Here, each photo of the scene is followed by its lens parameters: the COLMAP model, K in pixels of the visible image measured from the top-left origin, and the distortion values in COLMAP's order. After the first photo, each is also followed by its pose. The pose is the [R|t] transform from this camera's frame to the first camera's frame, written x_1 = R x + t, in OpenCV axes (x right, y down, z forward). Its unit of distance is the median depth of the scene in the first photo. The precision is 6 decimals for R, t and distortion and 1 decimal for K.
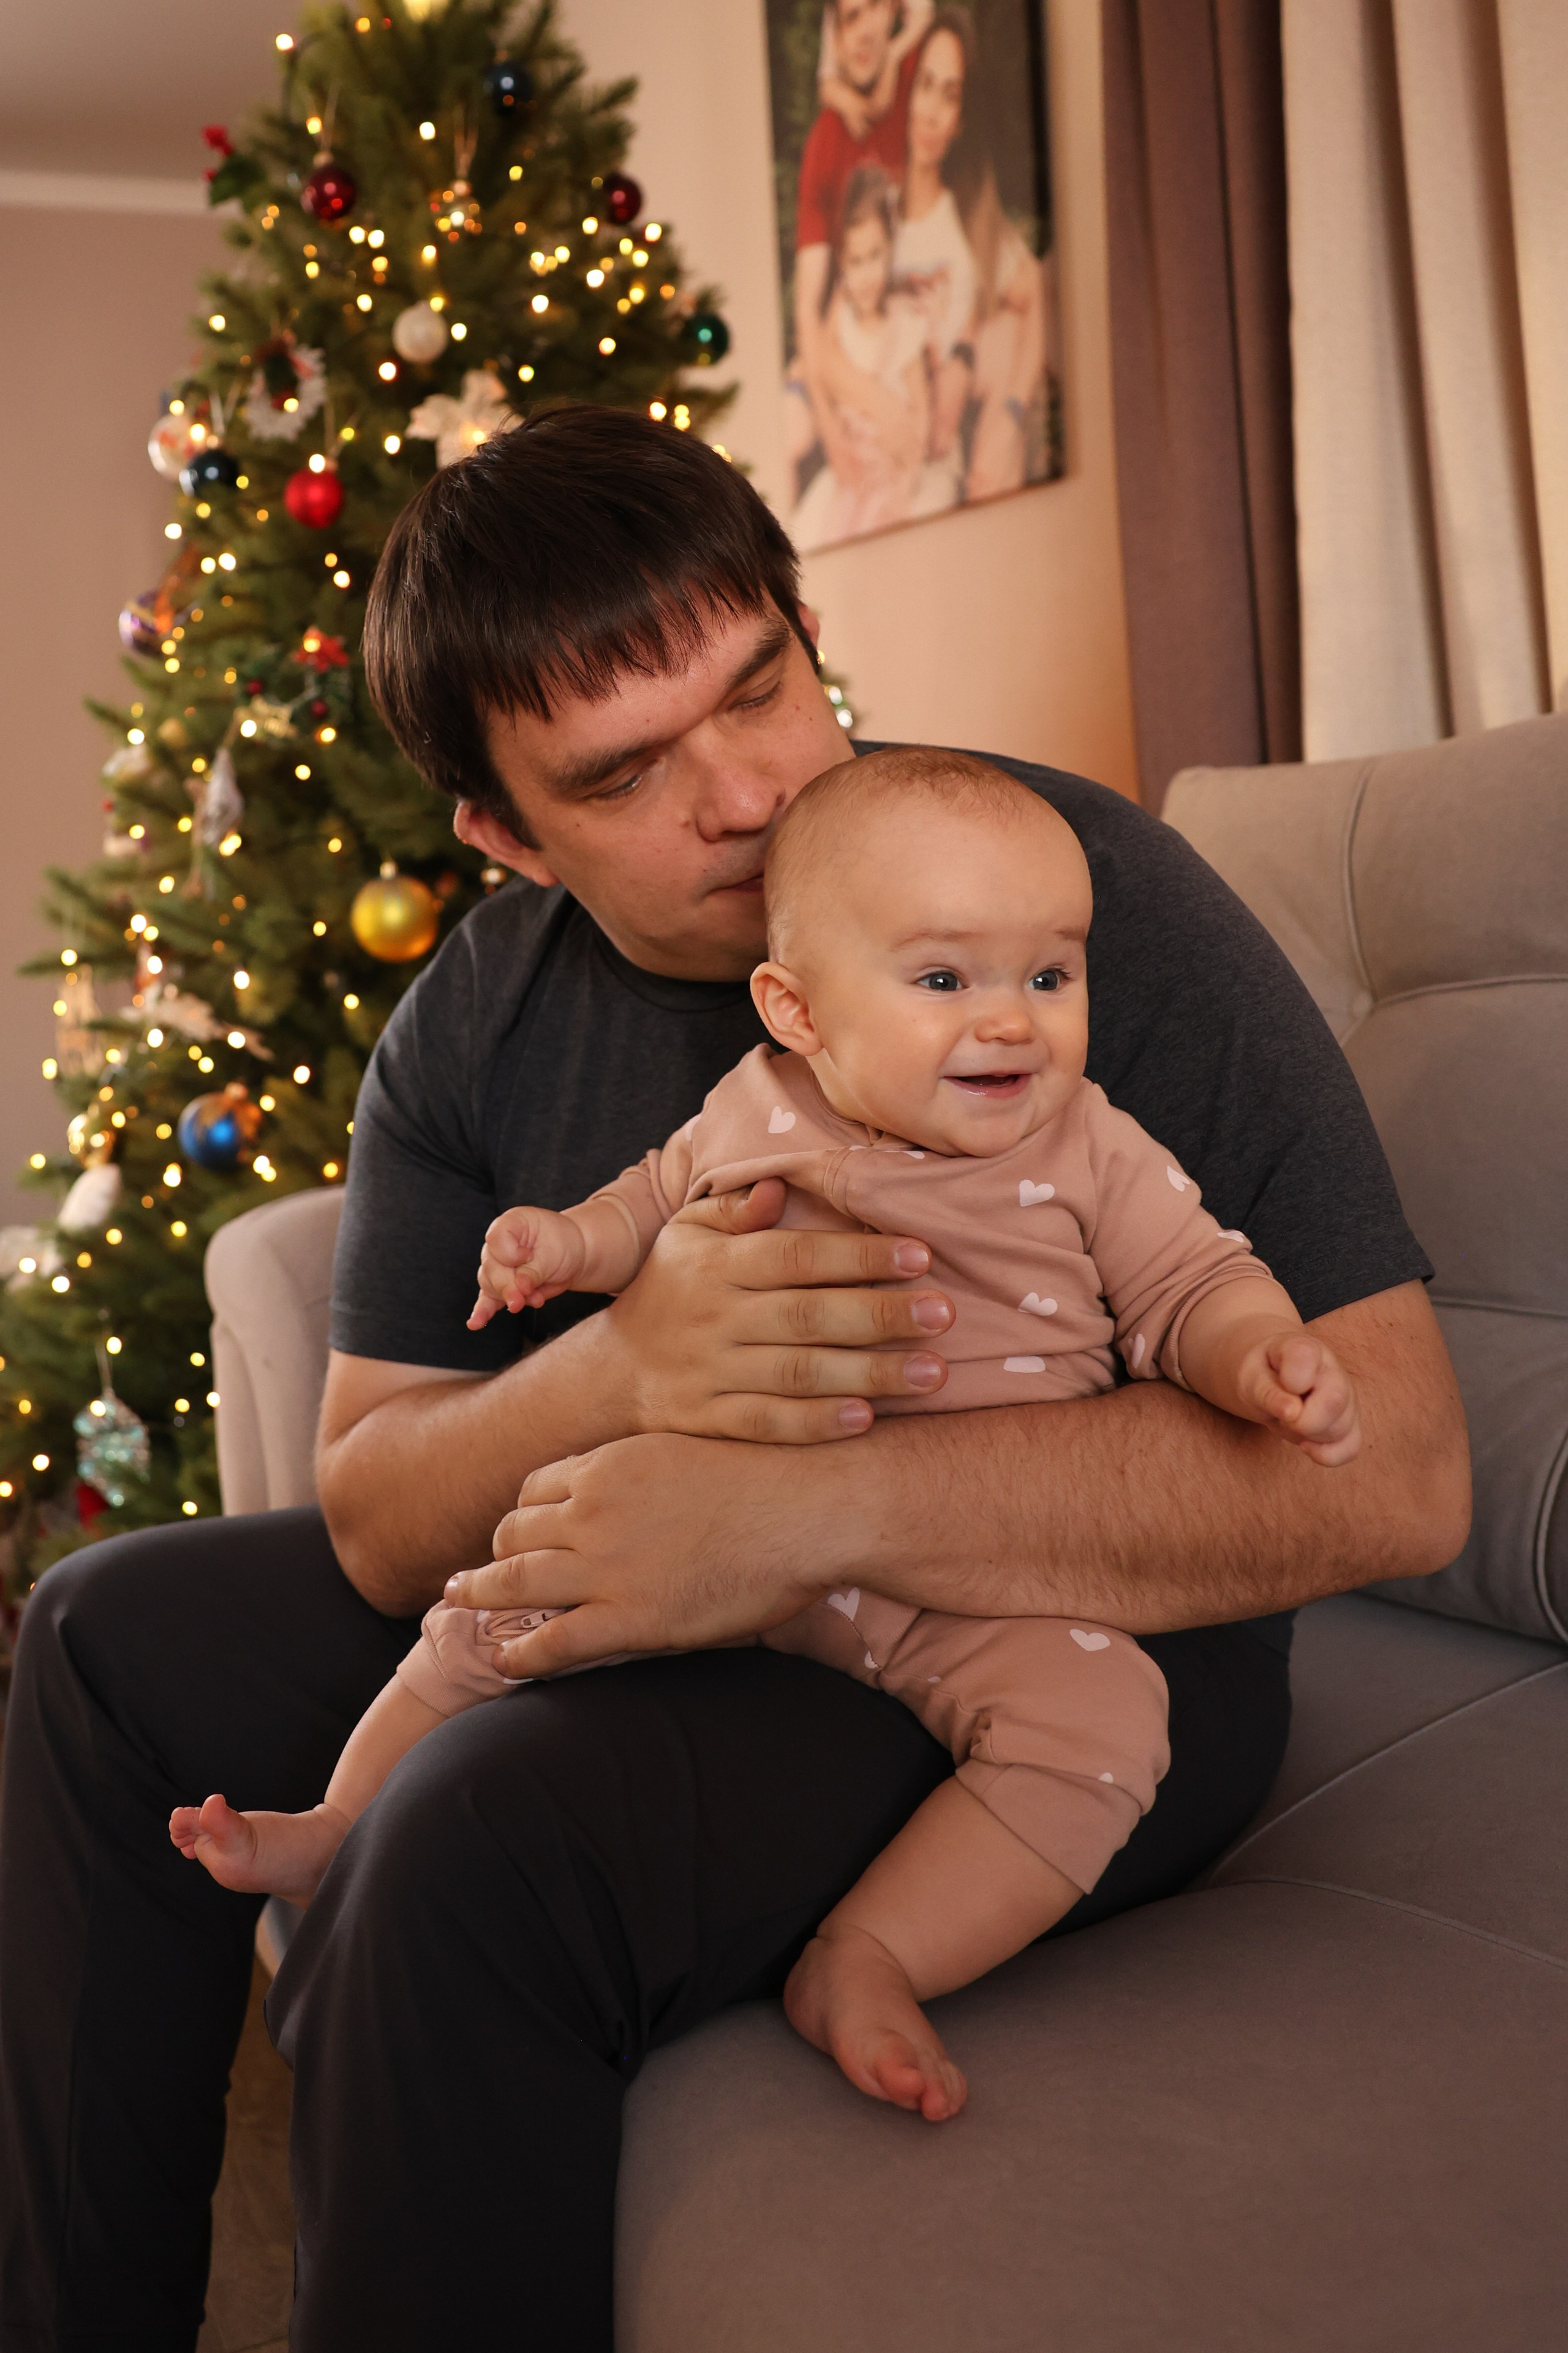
lens RADIAL K [[1955.9, 0, 579.8], [0, 1955.9, 1082.6], [0, 0, 1]] dist [-0.072026, 0.004101]
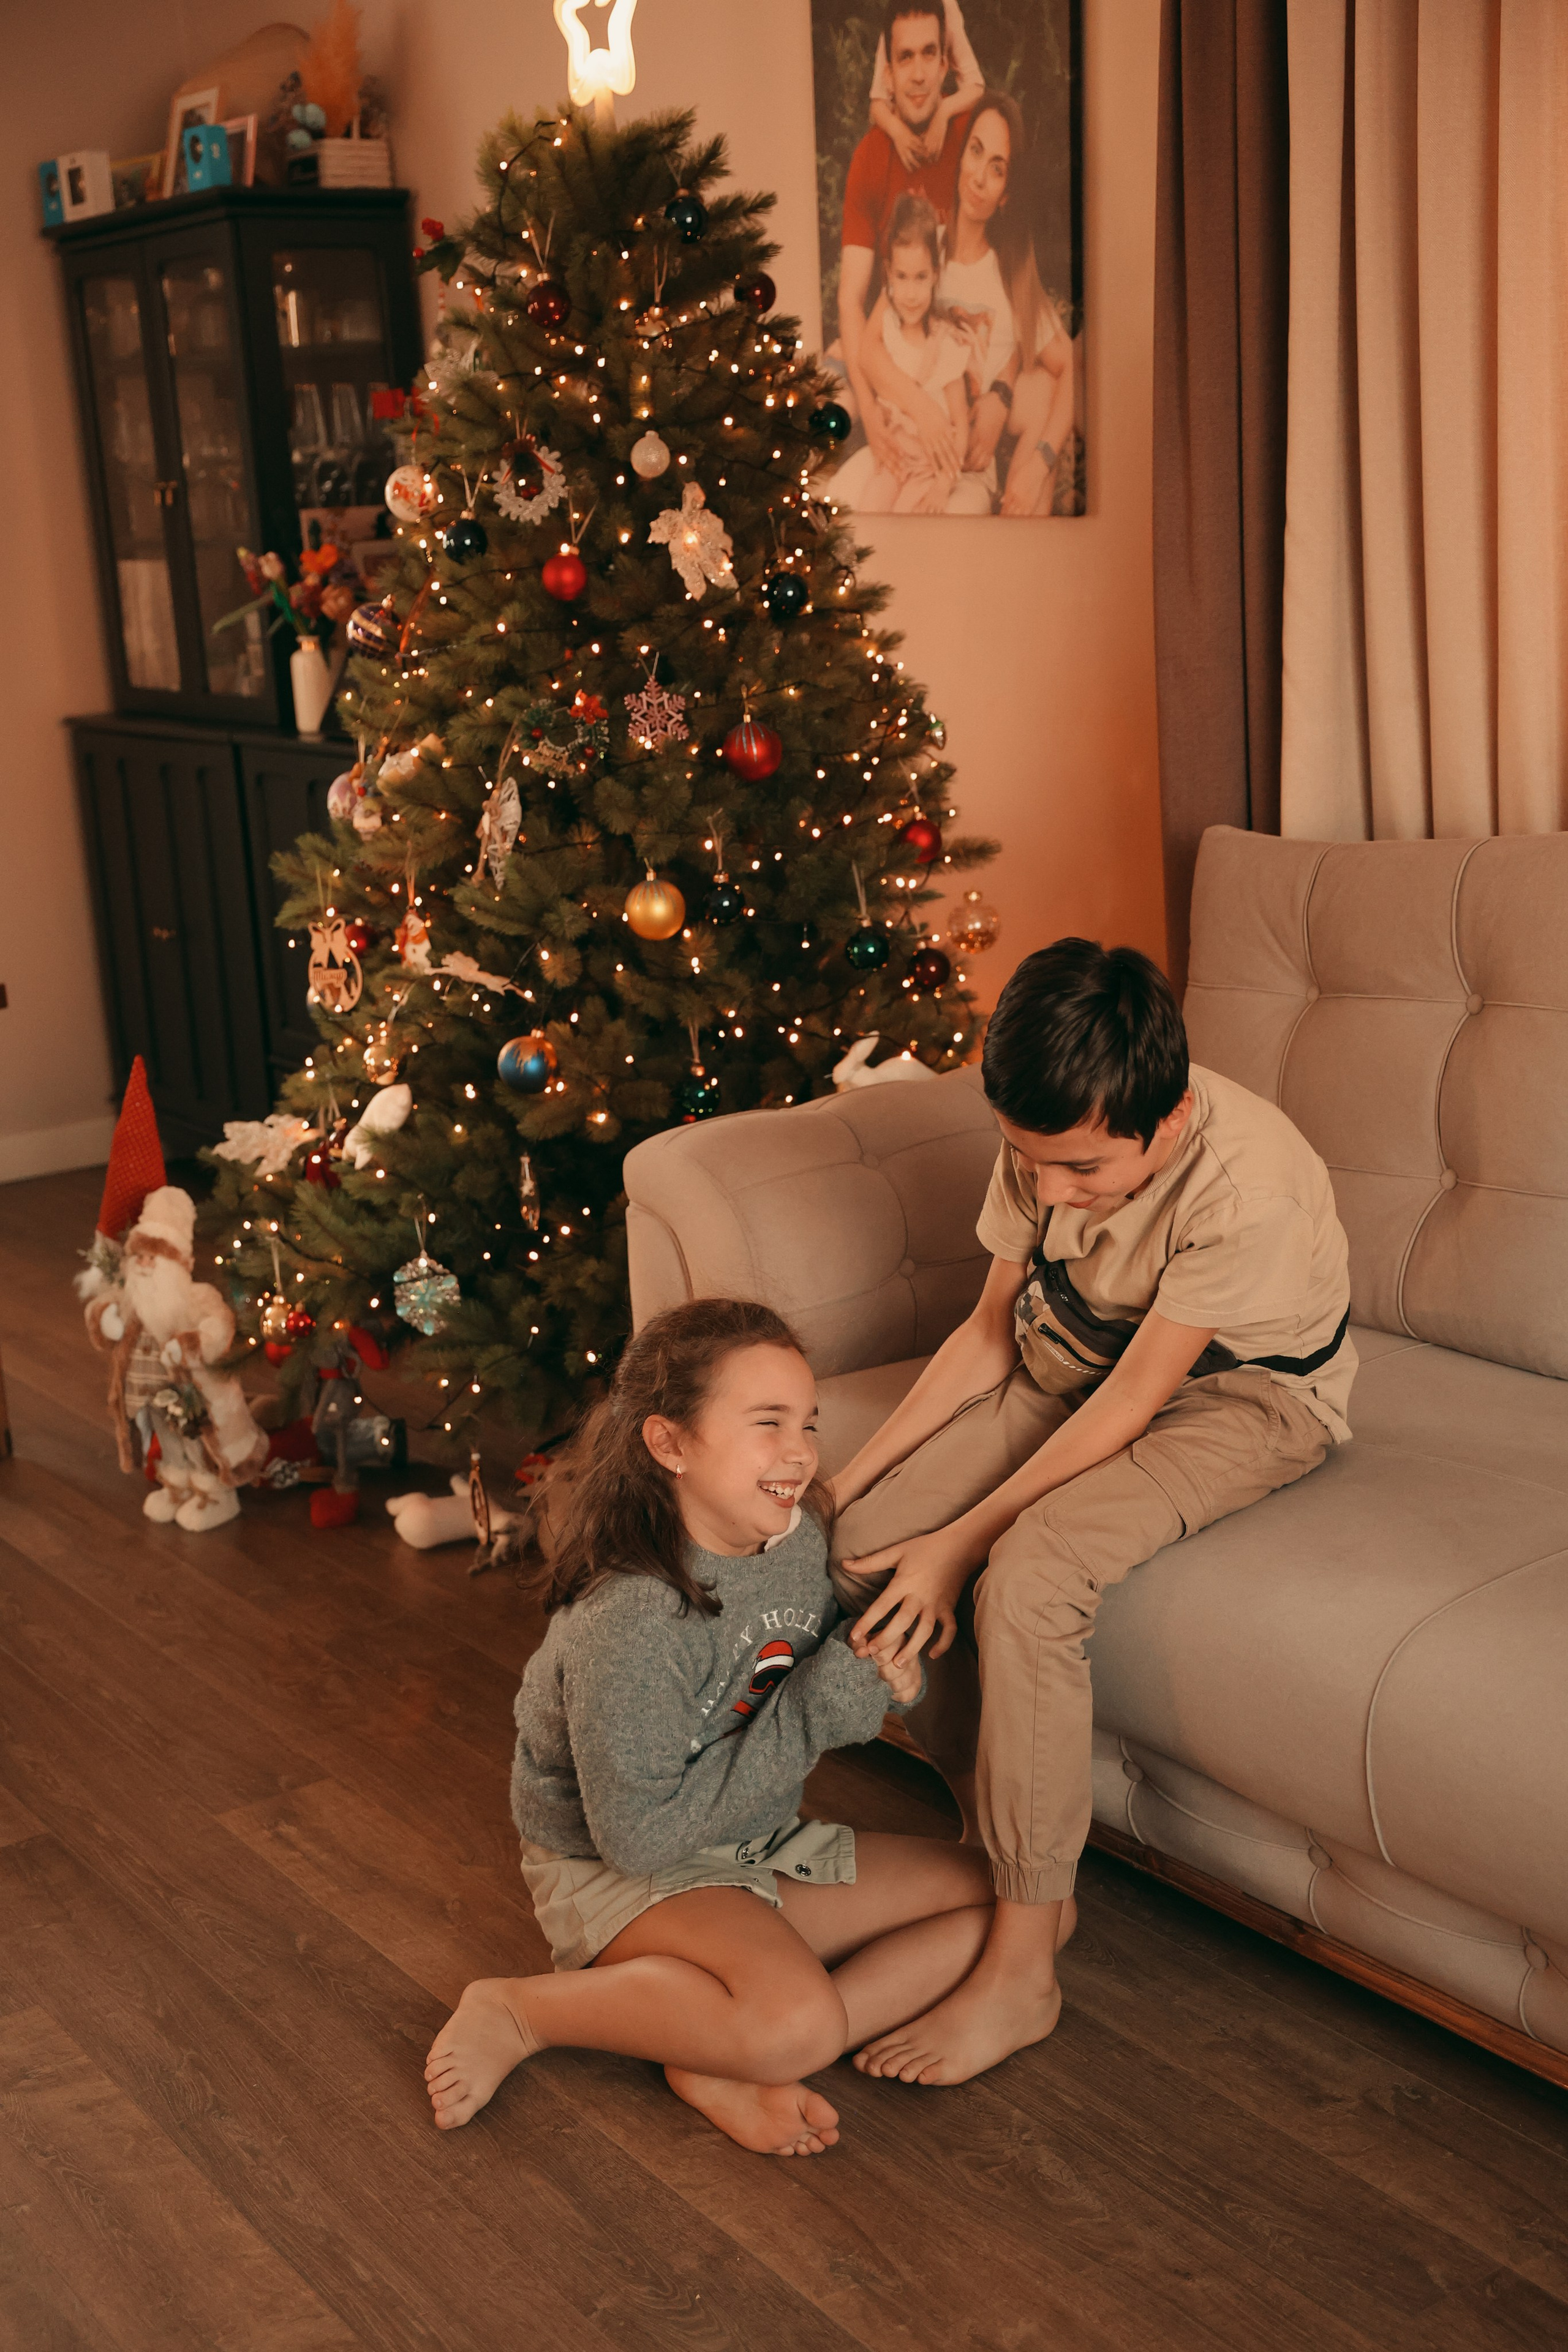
lens RADIAL K [[2579.6, 0, 790.6], [0, 2579.6, 1241.5], [0, 0, 1]] dist [0.016168, 0.044457]
pose [[0.975598, -0.044563, 0.214993, -0.321124], [0.008866, 0.986384, 0.164220, -0.119782], [-0.219384, -0.158306, 0.962710, -0.661955]]
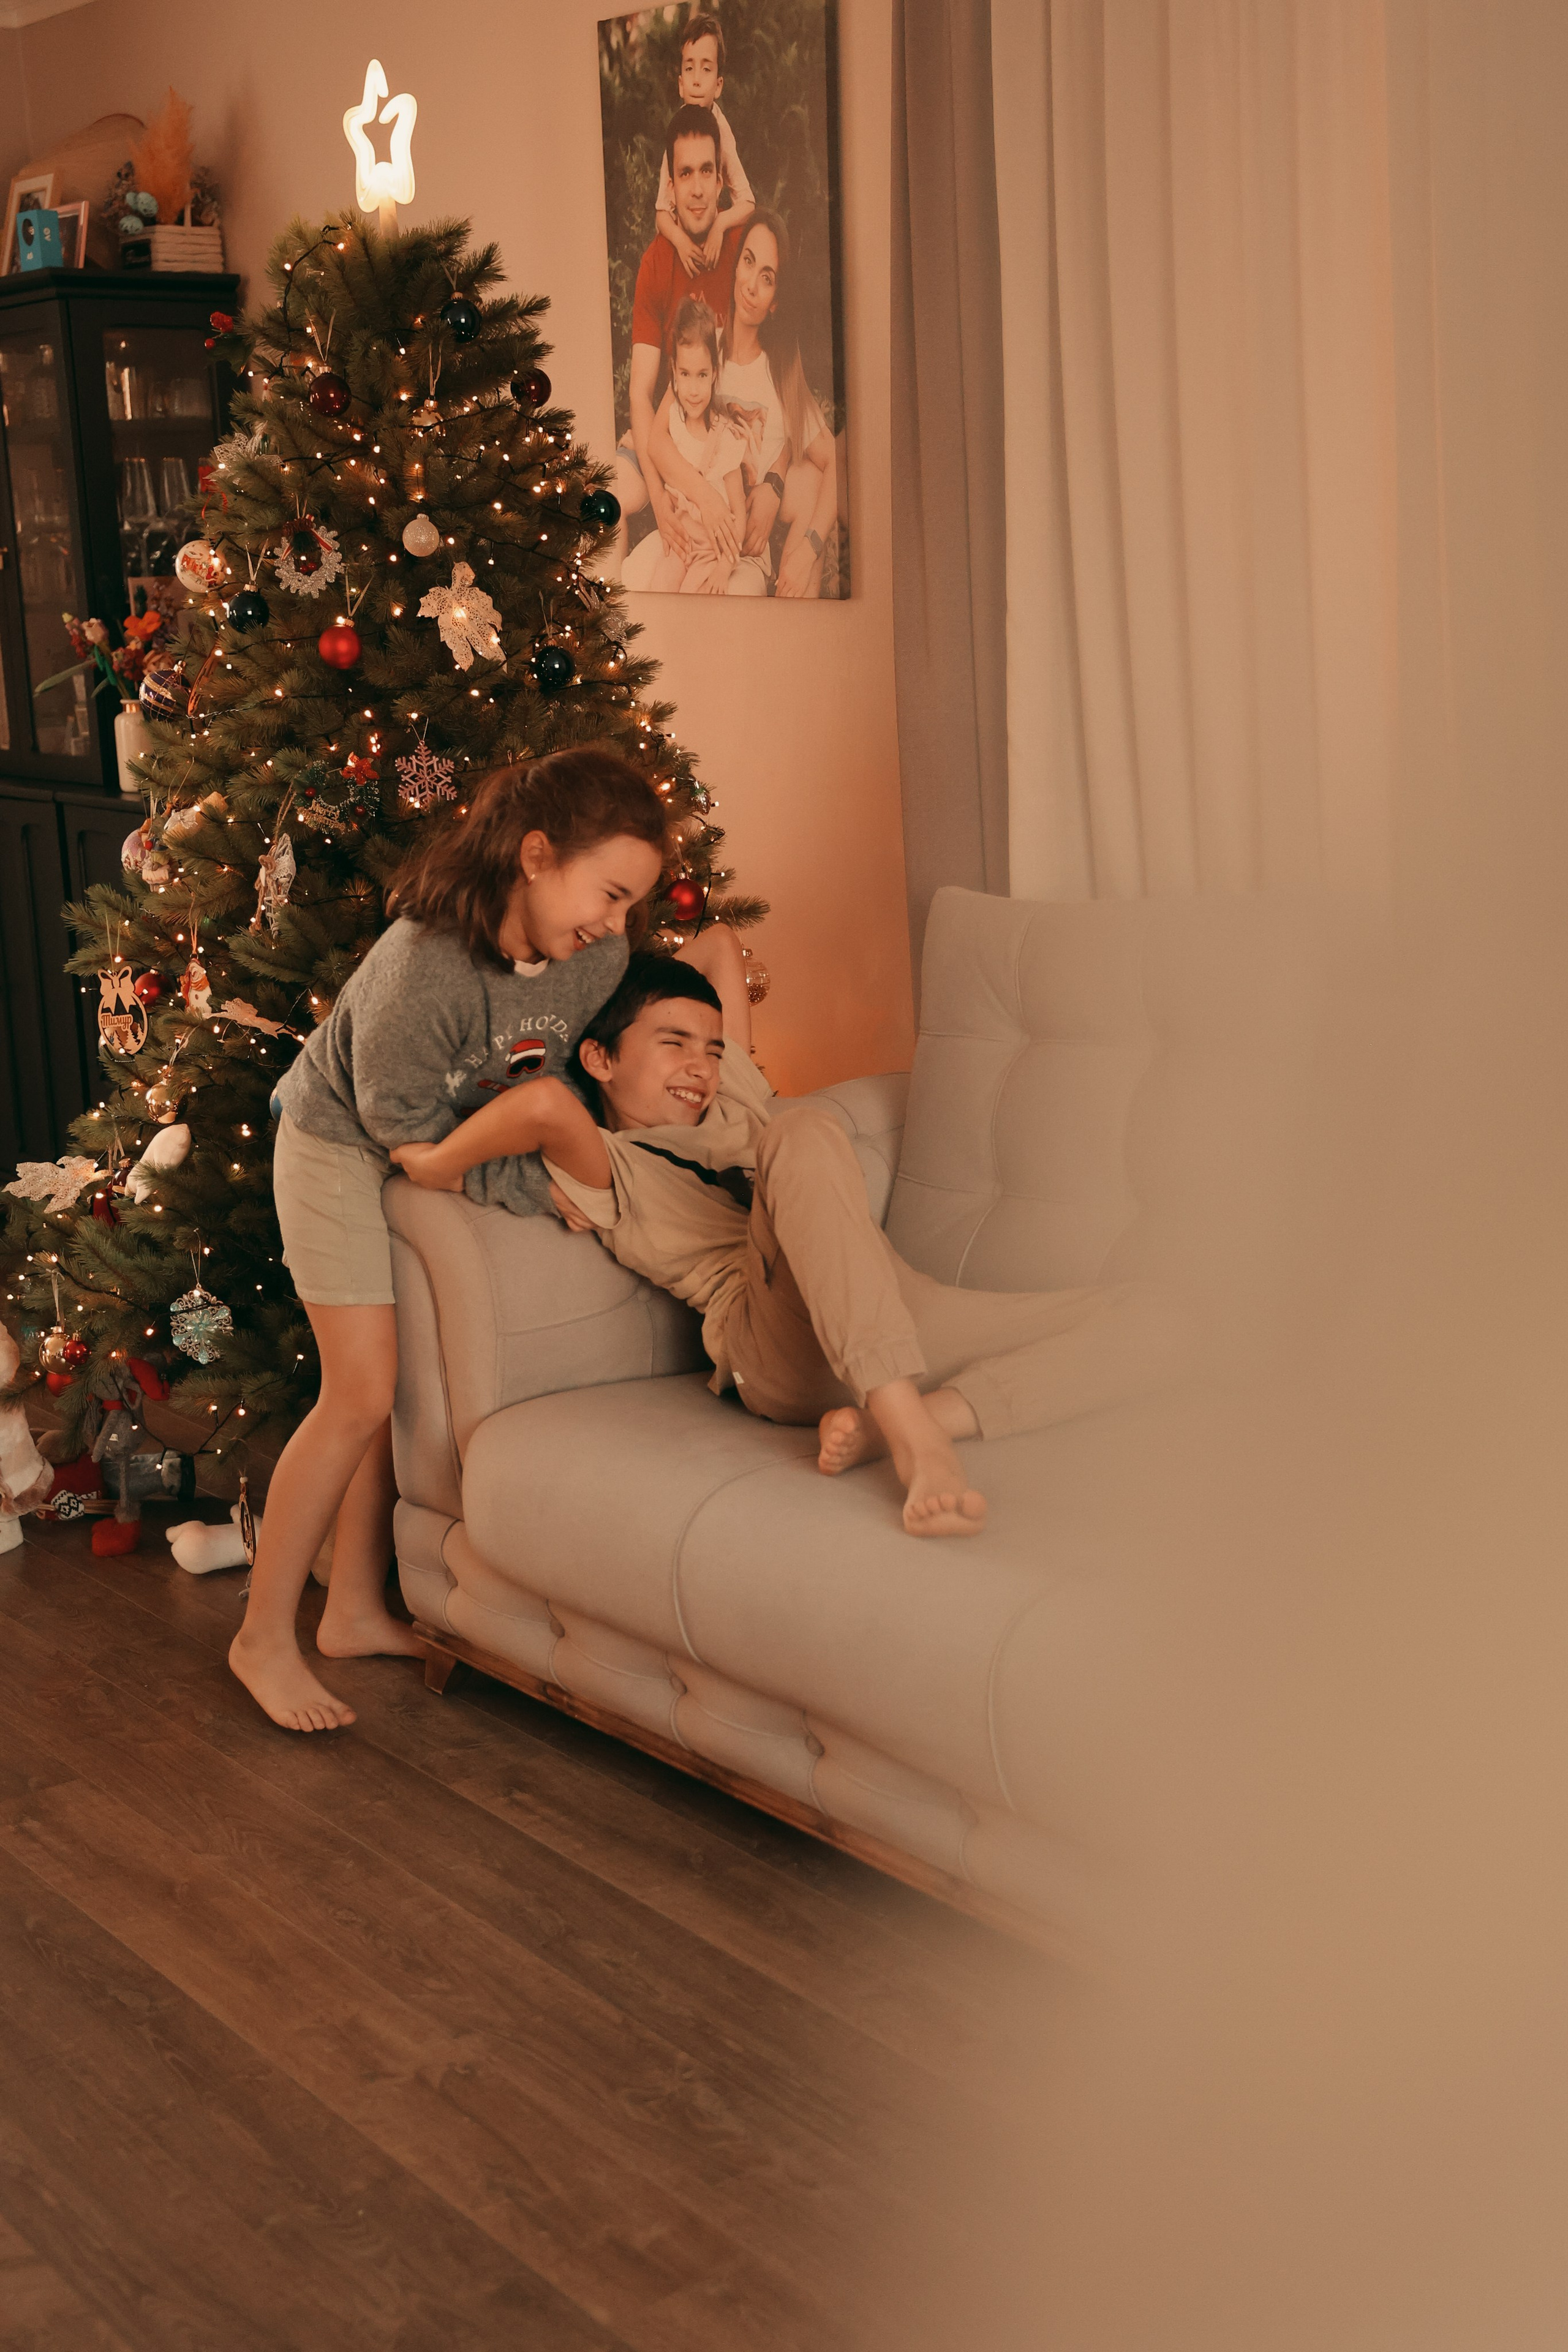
lens RADIAL K [[2660.6, 0, 846.9], [0, 2660.6, 1183.5], [0, 0, 1]] dist [0.028228, 0.013547]
pose [[0.962714, -0.026660, 0.269204, -0.261549], [-0.003393, 0.993864, 0.110558, -0.109414], [-0.270499, -0.107349, 0.956716, -0.818256]]
